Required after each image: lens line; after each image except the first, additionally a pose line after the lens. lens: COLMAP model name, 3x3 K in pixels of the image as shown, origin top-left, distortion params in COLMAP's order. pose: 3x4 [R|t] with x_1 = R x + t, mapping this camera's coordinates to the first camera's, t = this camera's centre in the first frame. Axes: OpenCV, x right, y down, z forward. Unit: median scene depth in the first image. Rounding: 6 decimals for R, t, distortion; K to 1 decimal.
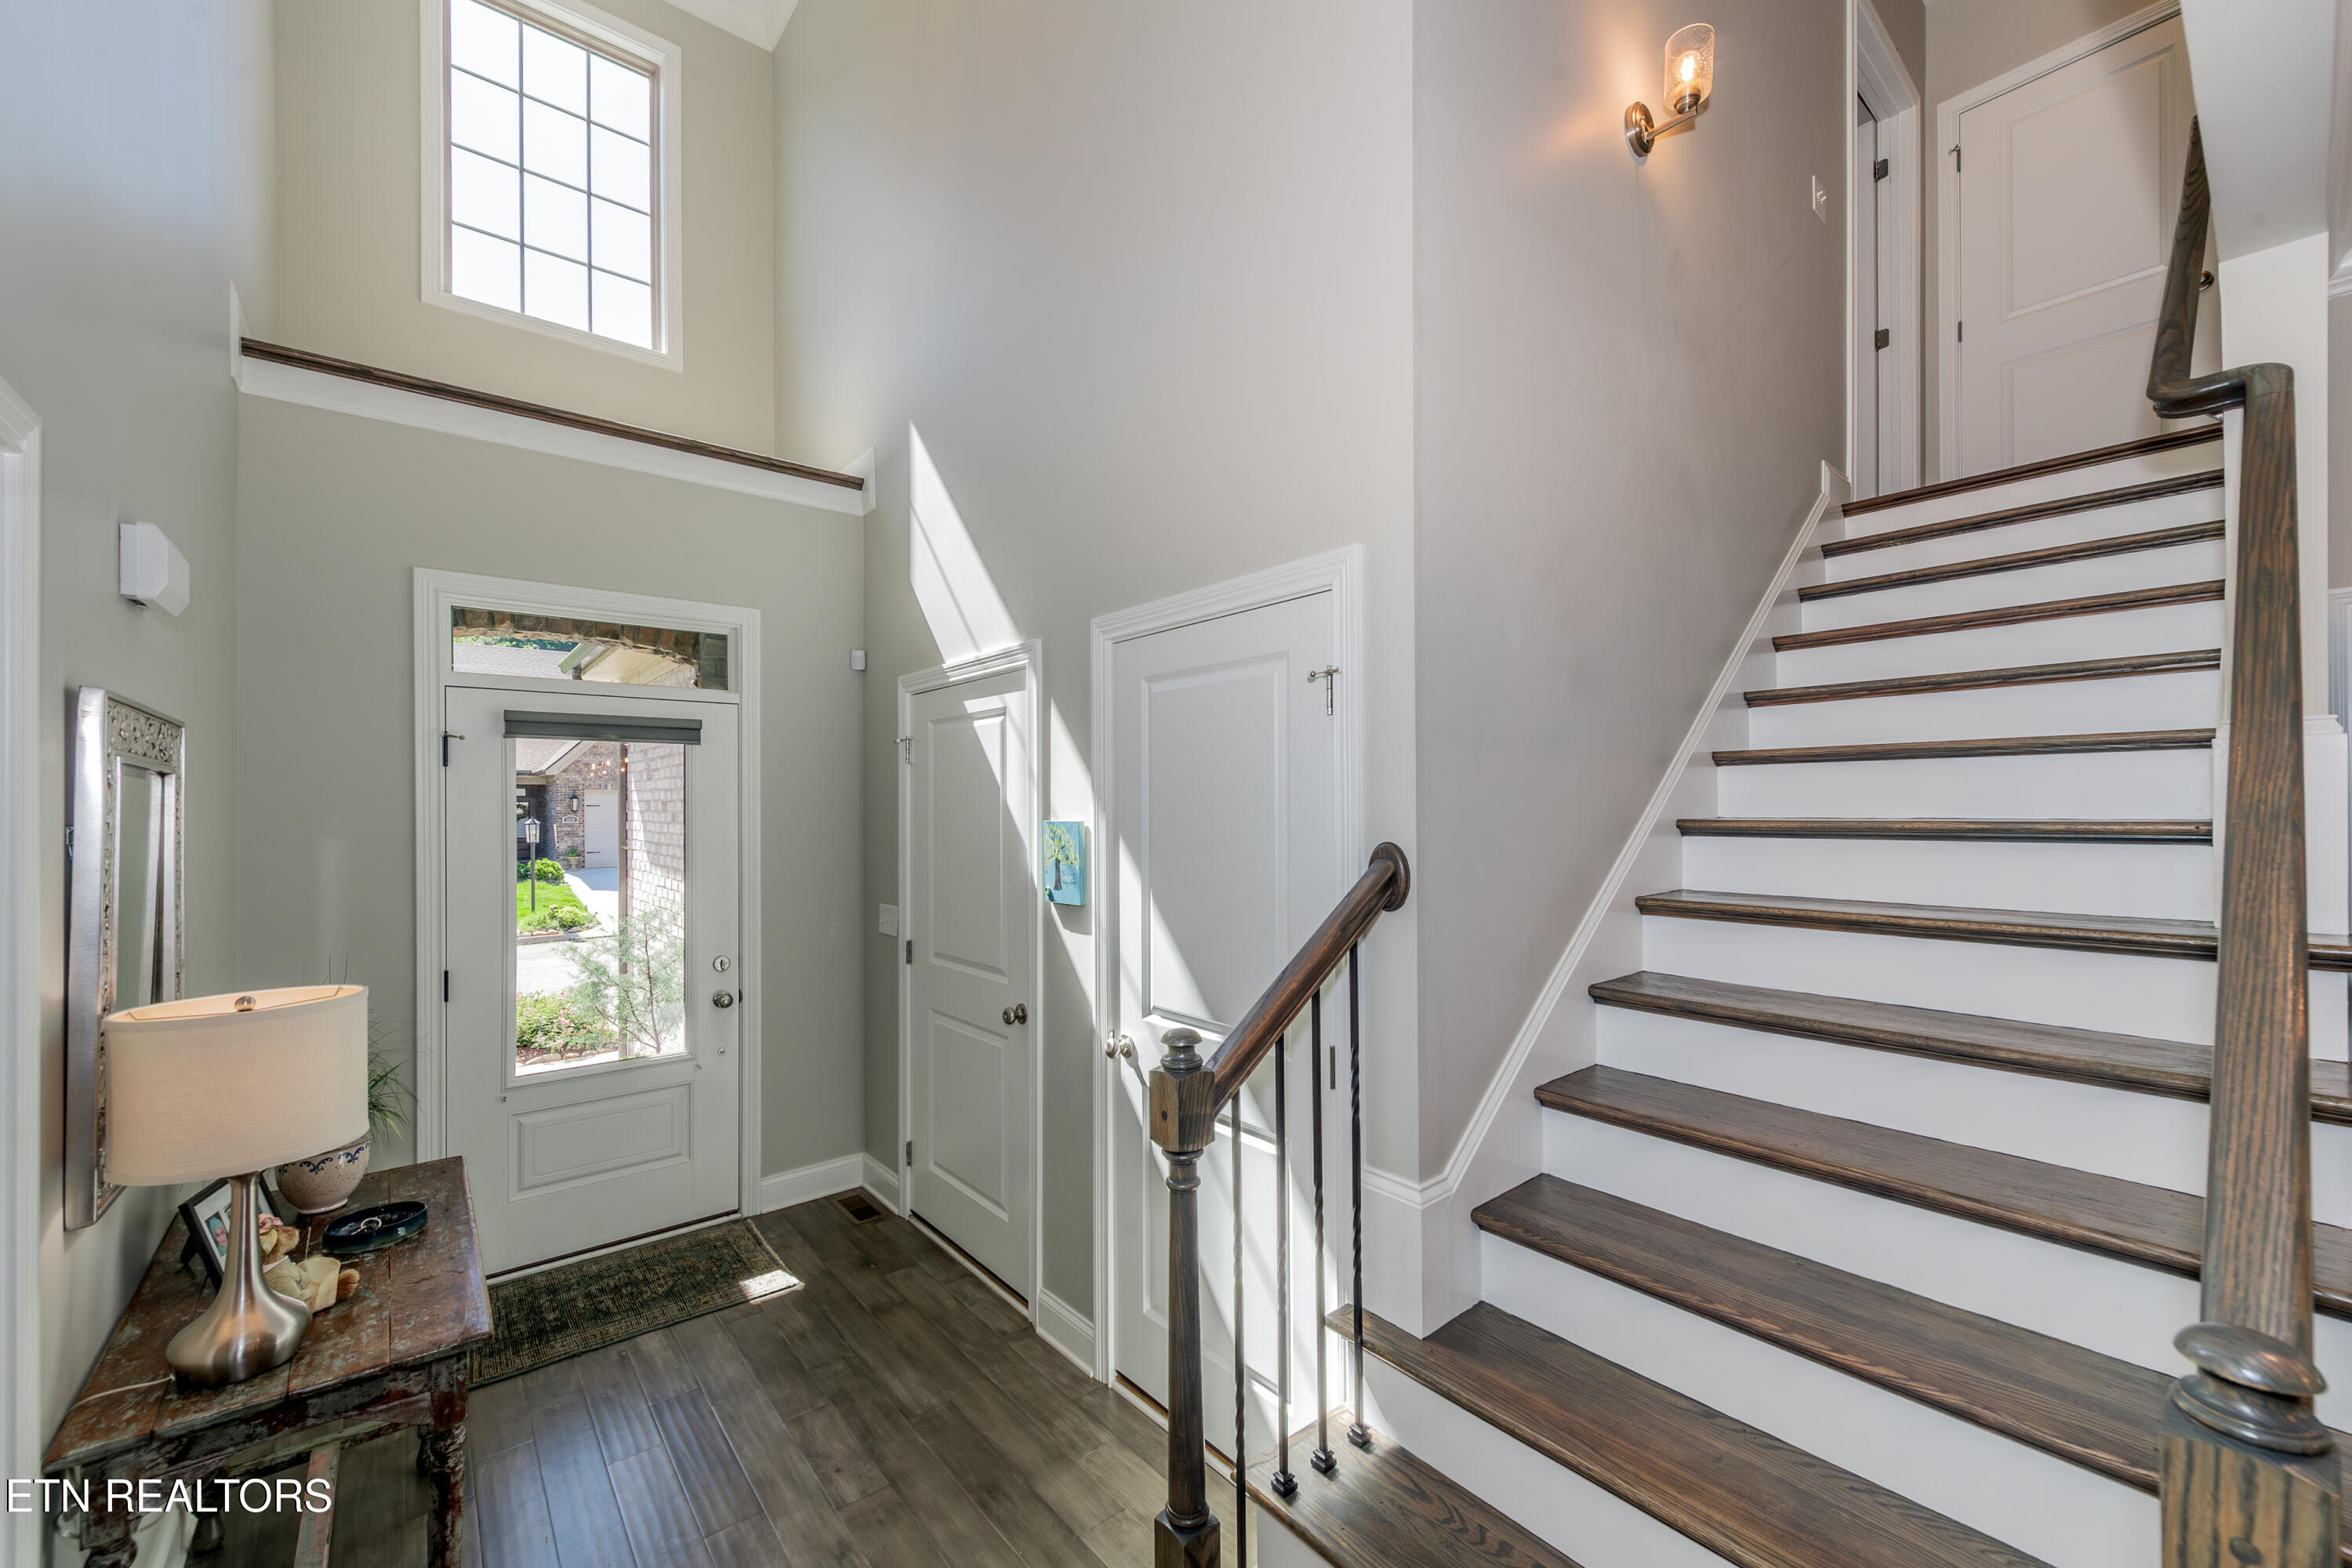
lens RADIAL K [[921.6, 0, 1173.4], [0, 921.6, 796.2], [0, 0, 1]] dist [0.003080, -0.002181]
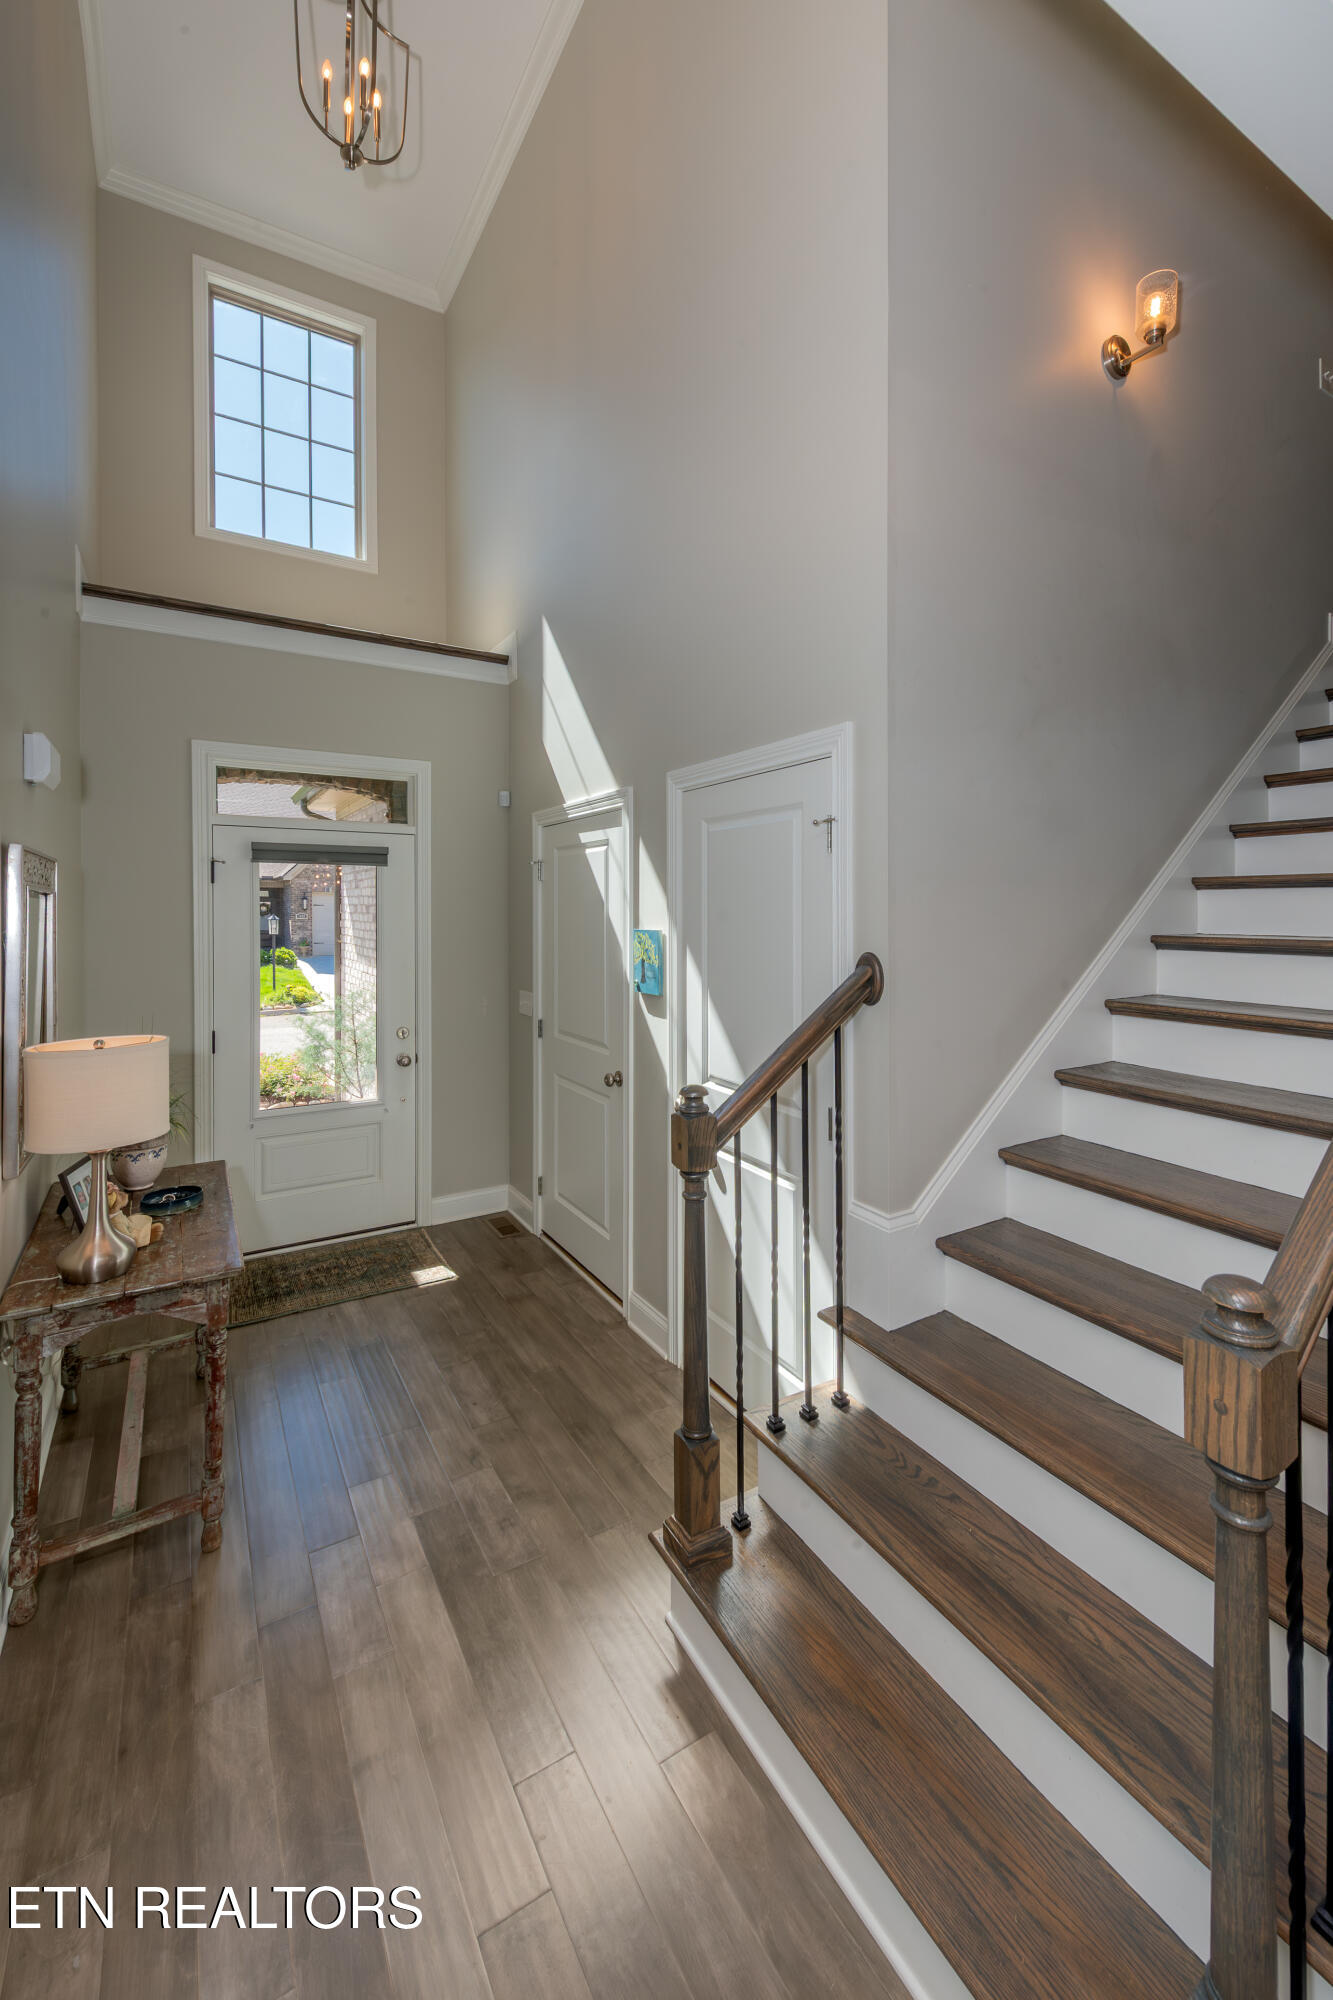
lens RADIAL K [[815.5, 0, 674.4], [0, 815.5, 914.4], [0, 0, 1]] dist [0.000872, 0.000080]
pose [[0.988653, 0.010115, -0.149874, 0.096072], [-0.007511, 0.999811, 0.017930, -0.015850], [0.150027, -0.016601, 0.988543, -0.128702]]
